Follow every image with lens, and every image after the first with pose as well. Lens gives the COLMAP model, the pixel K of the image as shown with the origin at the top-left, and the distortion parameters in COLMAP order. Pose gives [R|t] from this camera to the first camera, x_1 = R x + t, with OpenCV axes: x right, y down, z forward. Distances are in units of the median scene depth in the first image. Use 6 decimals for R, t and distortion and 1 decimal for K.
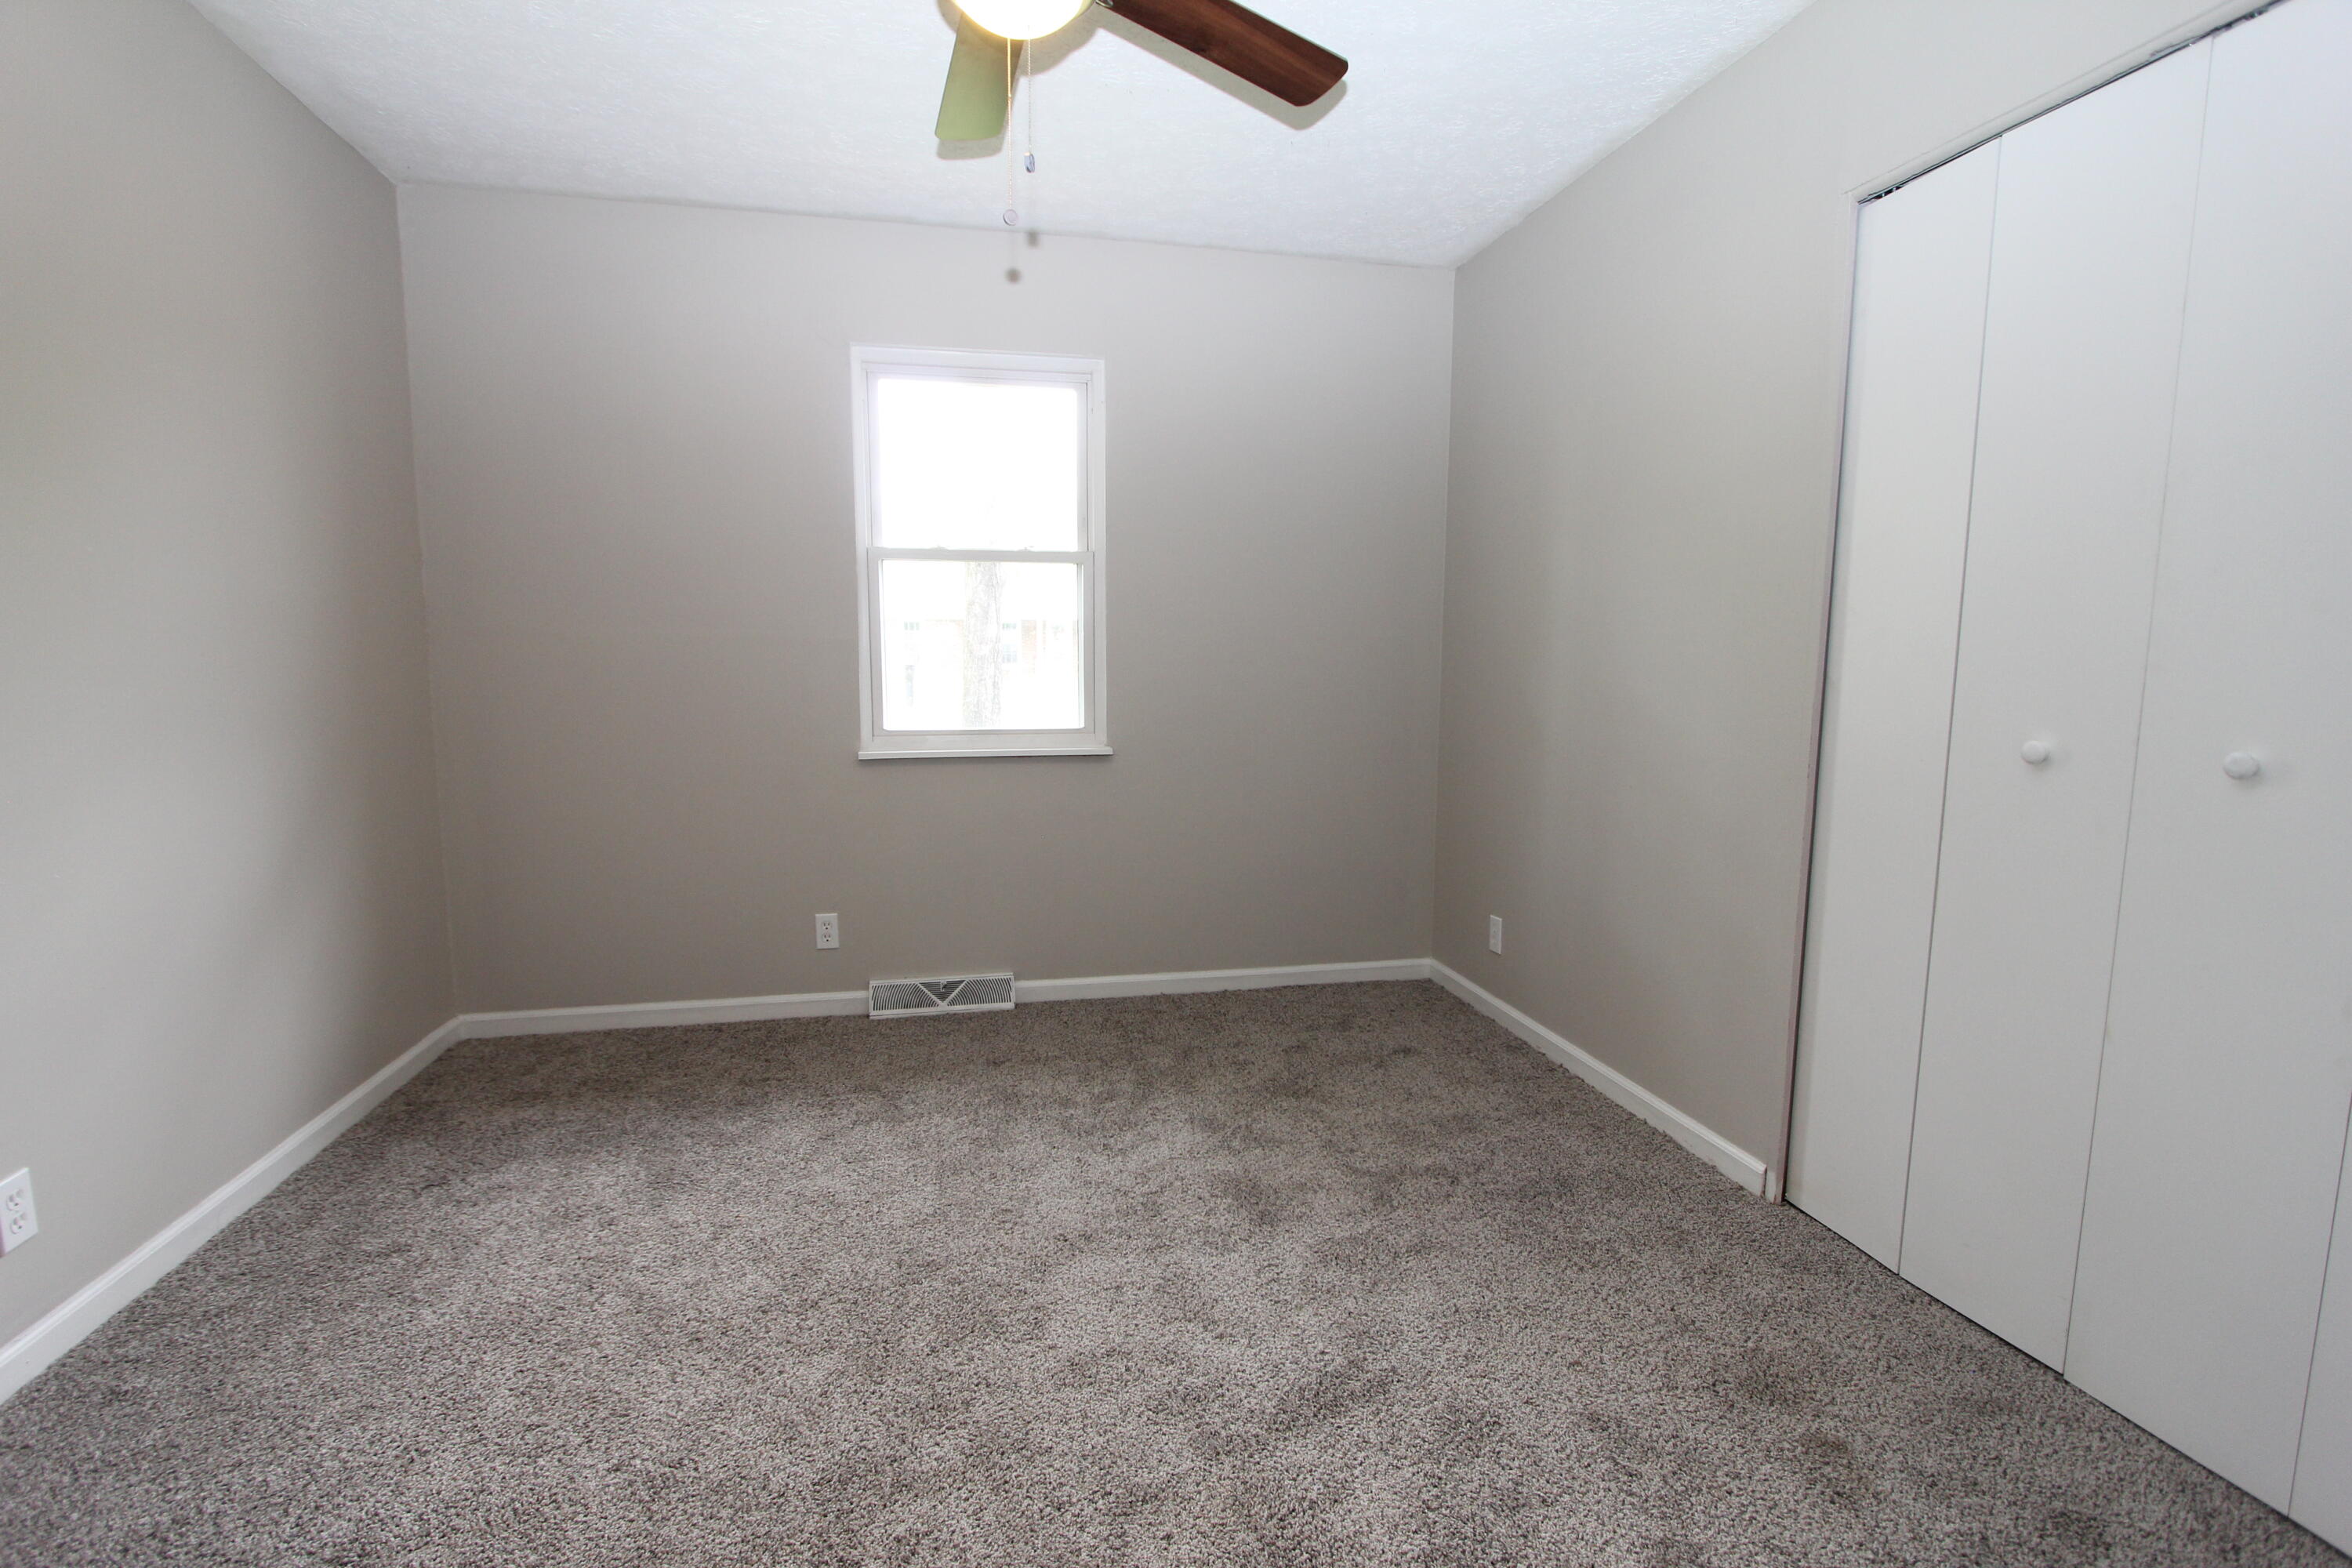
lens RADIAL K [[1066.5, 0, 1058.3], [0, 1066.5, 782.1], [0, 0, 1]] dist [-0.013398, 0.001384]
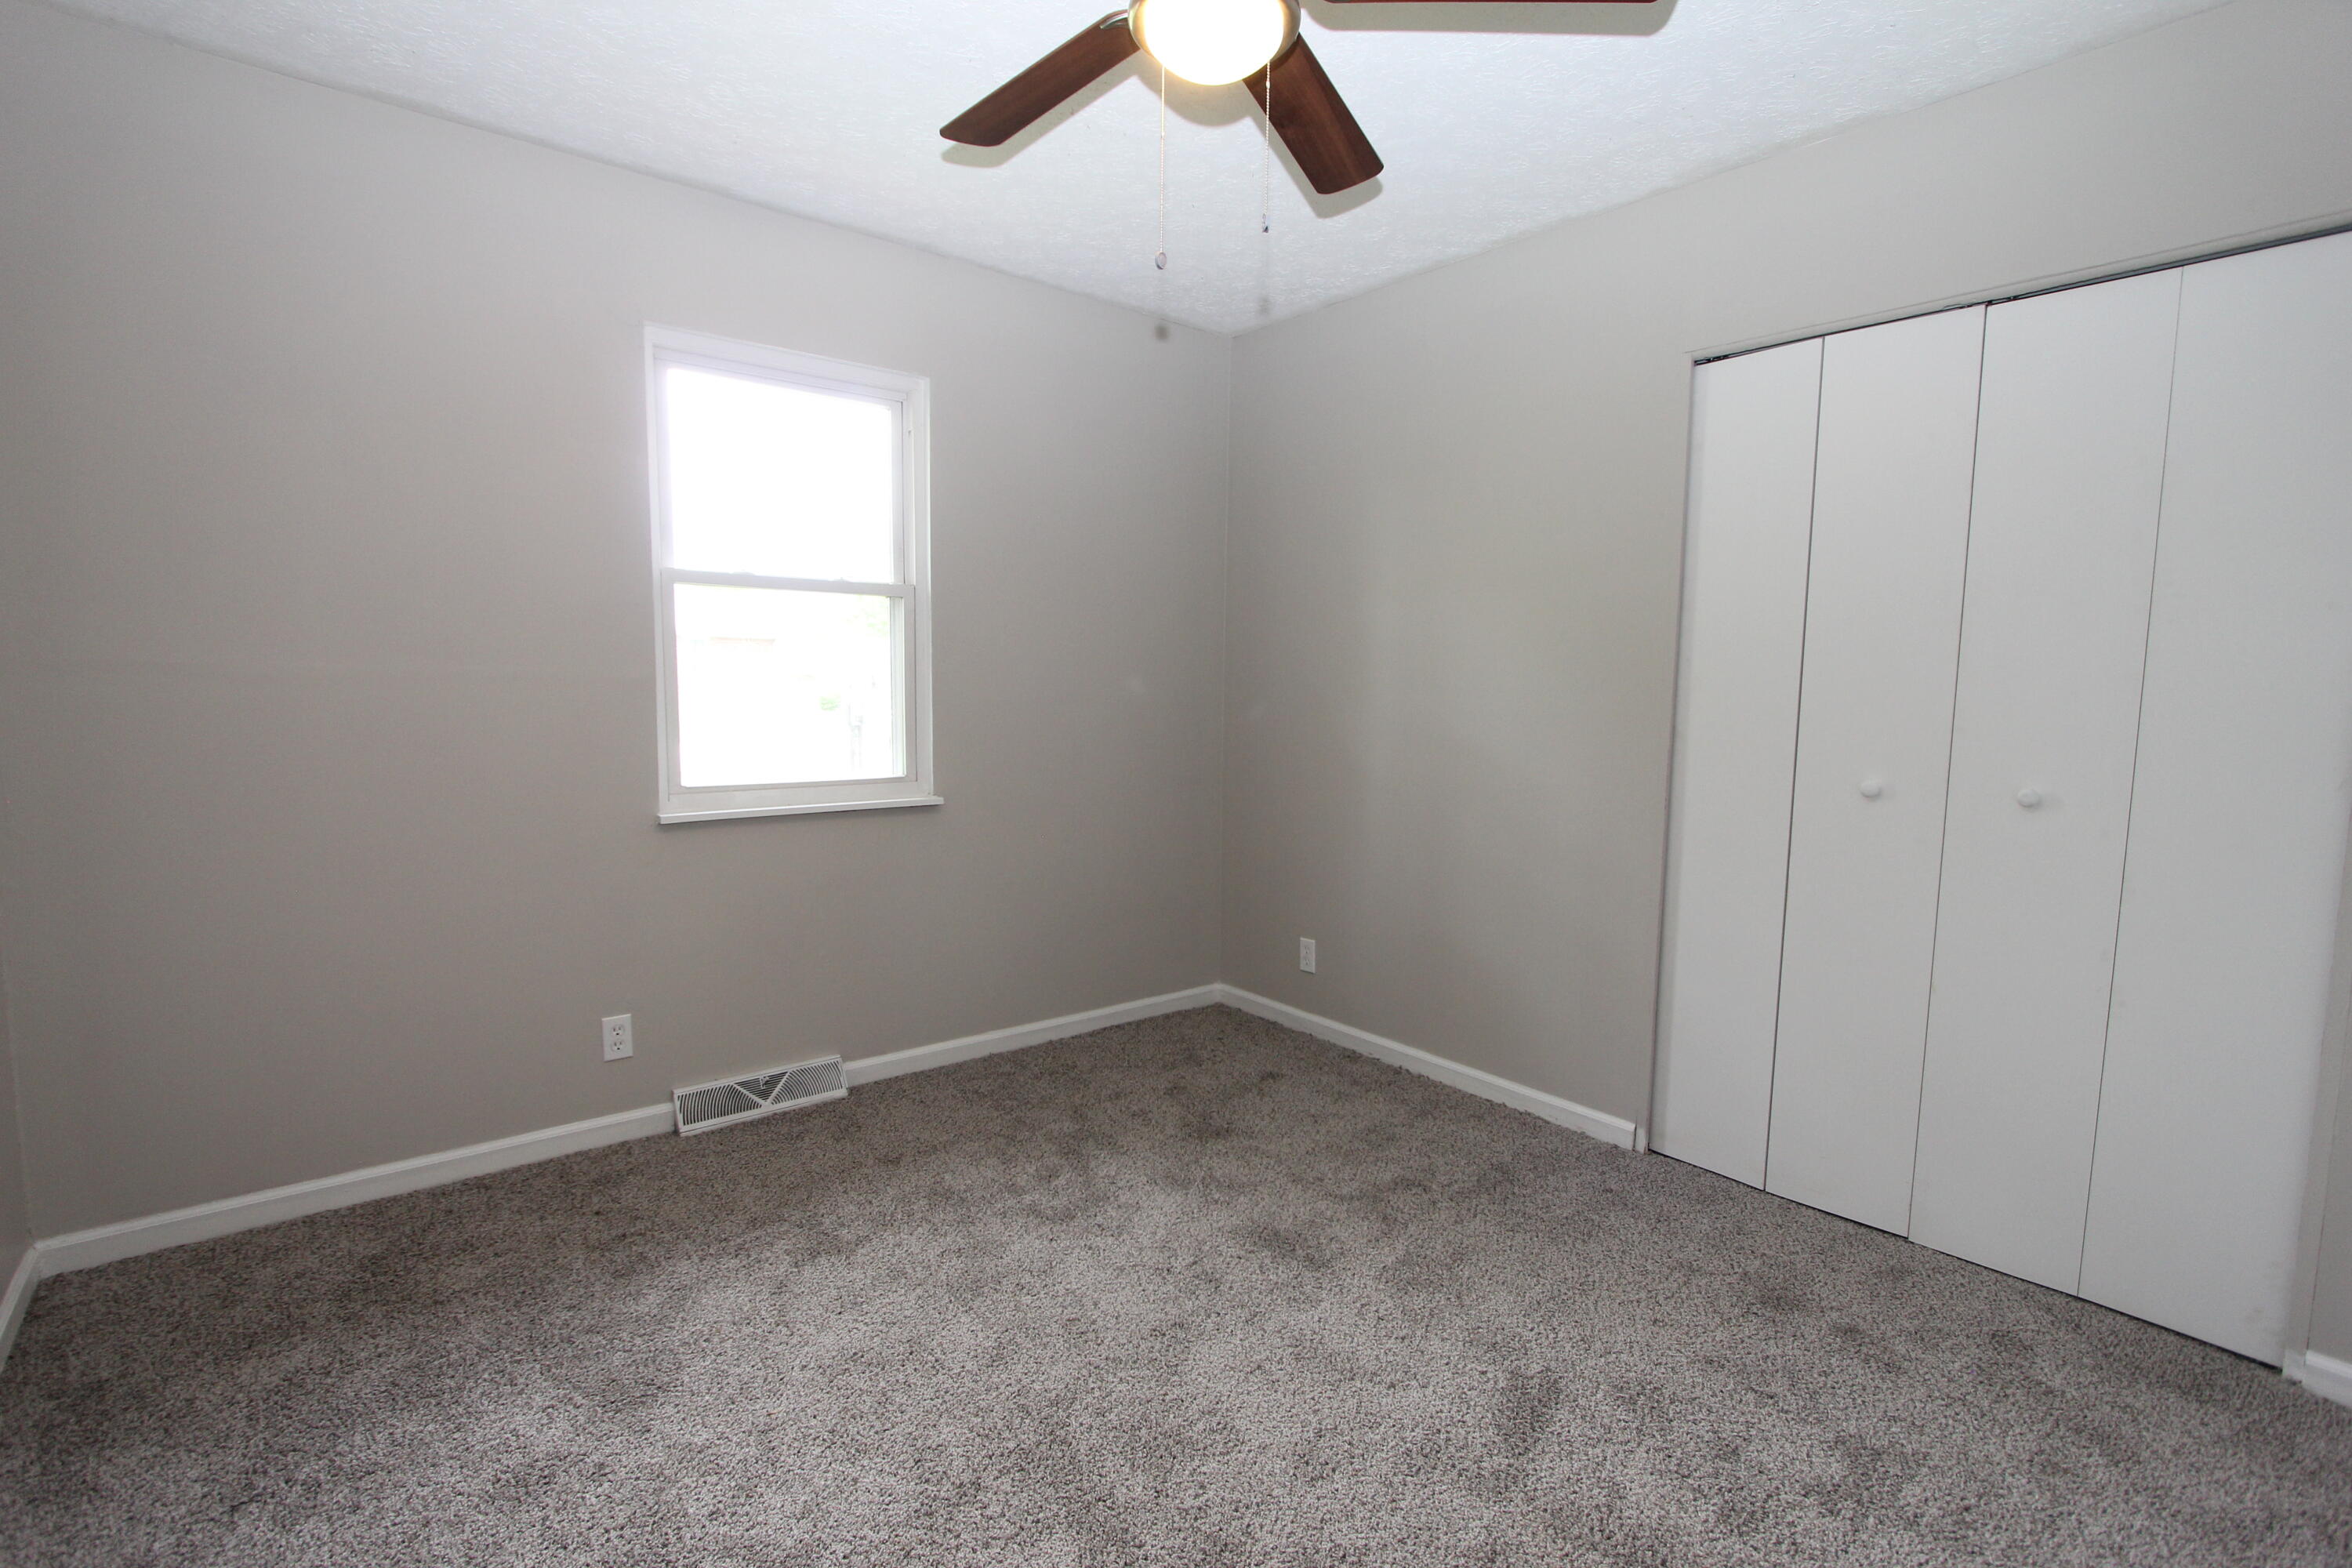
lens RADIAL K [[1092.5, 0, 1176.0], [0, 1092.5, 784.0], [0, 0, 1]] dist [-0.012836, 0.000416]
pose [[0.886048, -0.032709, 0.462438, -0.269226], [0.043885, 0.998946, -0.013428, -0.027977], [-0.461512, 0.032192, 0.886550, 0.080792]]
